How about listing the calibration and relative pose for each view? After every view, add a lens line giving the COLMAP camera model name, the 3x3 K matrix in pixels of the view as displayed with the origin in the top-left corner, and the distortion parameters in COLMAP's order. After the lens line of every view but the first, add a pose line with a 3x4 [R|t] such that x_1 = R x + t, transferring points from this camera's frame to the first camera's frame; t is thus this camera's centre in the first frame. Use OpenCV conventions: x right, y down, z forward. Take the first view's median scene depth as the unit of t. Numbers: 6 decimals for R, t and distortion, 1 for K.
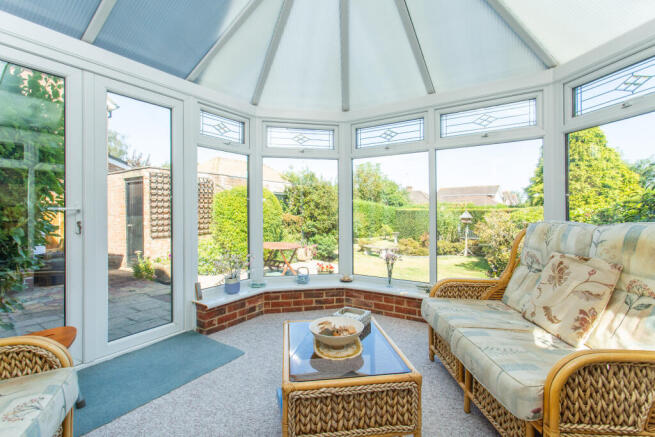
lens RADIAL K [[314.1, 0, 326.9], [0, 314.1, 219.7], [0, 0, 1]] dist [-0.002869, -0.000058]
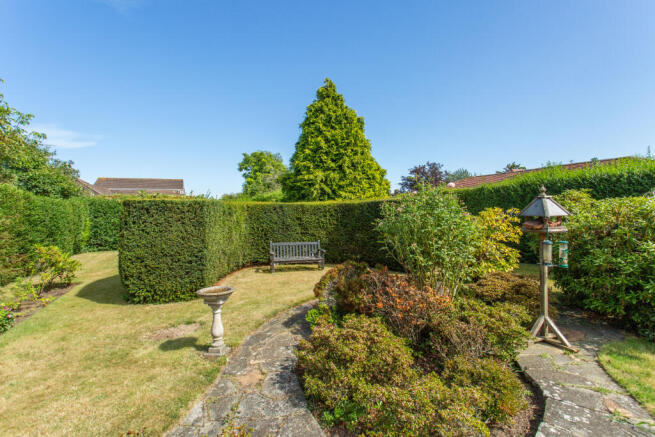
lens RADIAL K [[314.1, 0, 330.9], [0, 314.1, 220.7], [0, 0, 1]] dist [-0.002869, -0.000058]
pose [[0.494295, -0.034765, 0.868599, 0.082873], [0.034755, 0.999191, 0.020214, -0.015568], [-0.868599, 0.020196, 0.495103, 1.121971]]
